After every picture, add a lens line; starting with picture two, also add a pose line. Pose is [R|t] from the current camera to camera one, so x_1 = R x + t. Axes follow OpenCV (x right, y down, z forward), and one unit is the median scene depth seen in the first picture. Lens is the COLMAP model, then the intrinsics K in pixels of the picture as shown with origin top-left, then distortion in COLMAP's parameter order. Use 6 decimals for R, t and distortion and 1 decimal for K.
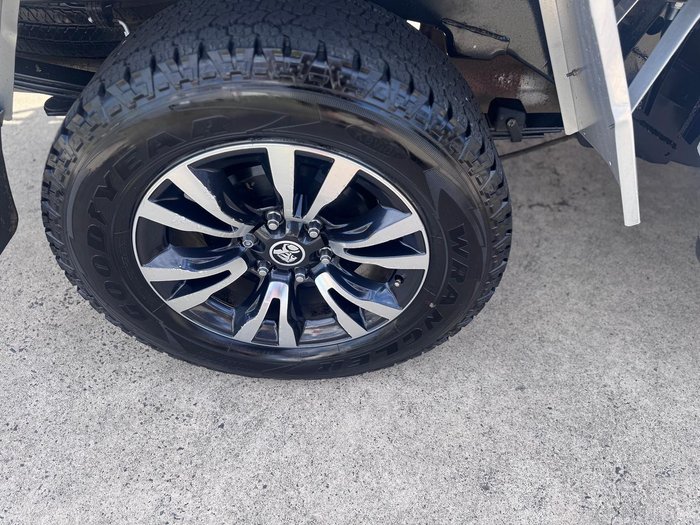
lens RADIAL K [[490.2, 0, 350.0], [0, 490.2, 262.5], [0, 0, 1]] dist [0.048681, -0.059216]
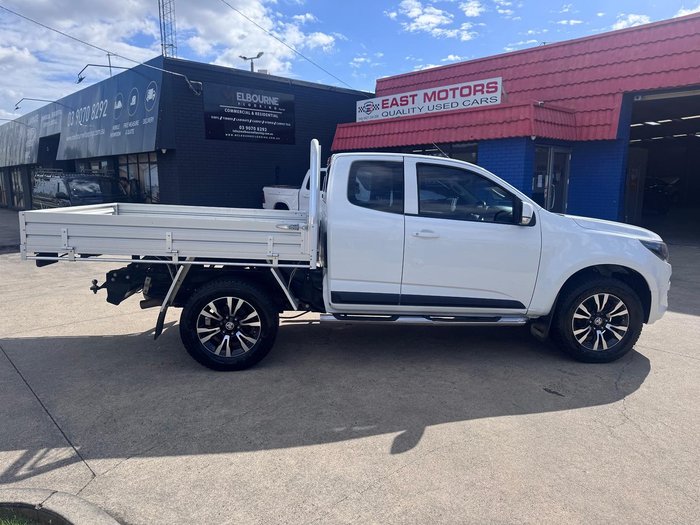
lens RADIAL K [[490.2, 0, 350.0], [0, 490.2, 262.5], [0, 0, 1]] dist [0.048681, -0.059216]
pose [[0.995248, -0.034394, 0.091095, 0.564249], [0.082757, 0.791742, -0.605224, 2.287274], [-0.051308, 0.609887, 0.790826, -2.905273]]
